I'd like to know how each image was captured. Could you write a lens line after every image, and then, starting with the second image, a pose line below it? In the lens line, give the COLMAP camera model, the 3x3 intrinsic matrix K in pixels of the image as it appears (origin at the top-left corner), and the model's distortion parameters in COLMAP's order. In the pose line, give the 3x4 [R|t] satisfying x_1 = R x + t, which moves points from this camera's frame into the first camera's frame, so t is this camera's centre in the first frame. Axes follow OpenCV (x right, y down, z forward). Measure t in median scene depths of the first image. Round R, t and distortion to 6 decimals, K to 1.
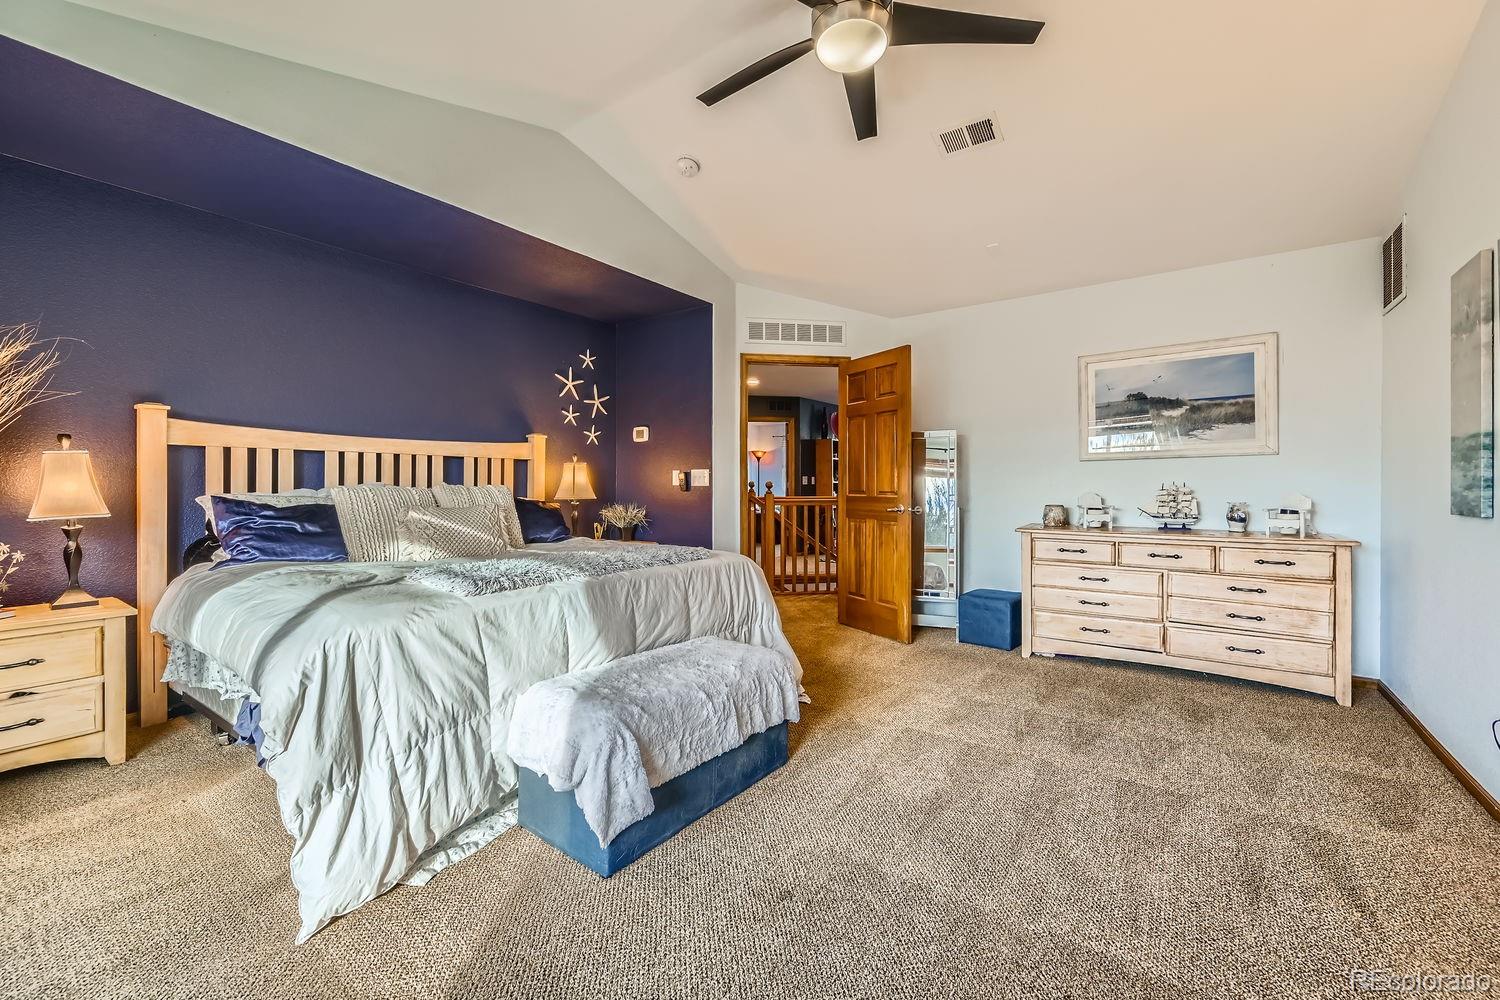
lens RADIAL K [[599.8, 0, 753.5], [0, 599.8, 490.8], [0, 0, 1]] dist [-0.001158, 0.000905]
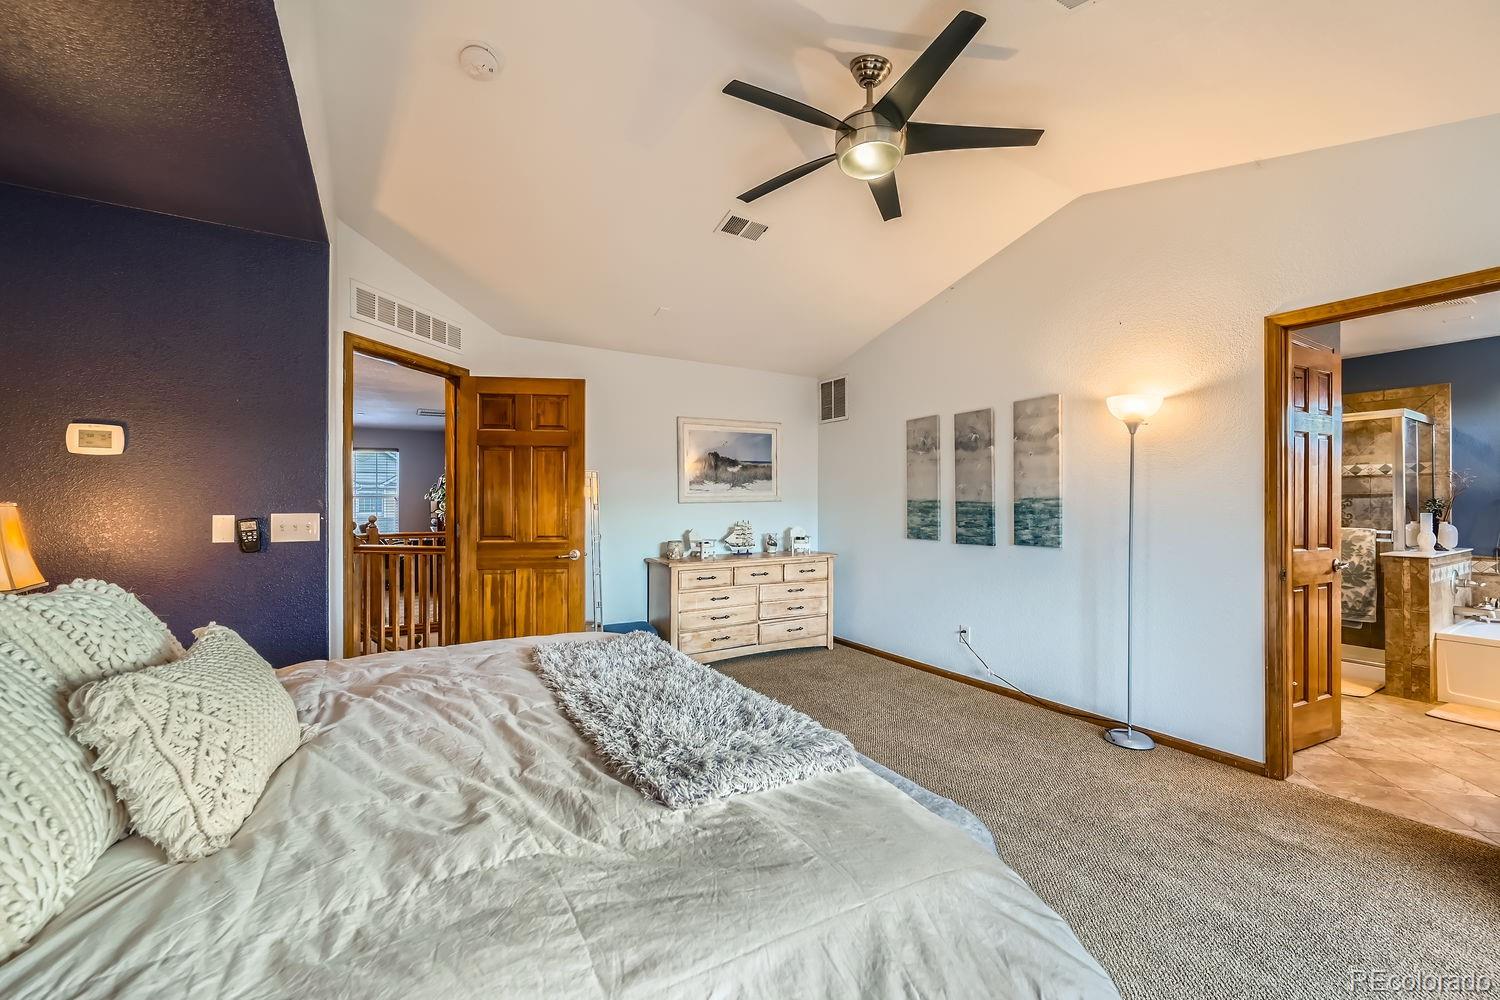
lens RADIAL K [[599.8, 0, 743.3], [0, 599.8, 503.5], [0, 0, 1]] dist [-0.001158, 0.000905]
pose [[0.386979, -0.002060, 0.922086, -0.592549], [0.009197, 0.999956, -0.001626, -0.052250], [-0.922043, 0.009109, 0.386981, 0.472545]]
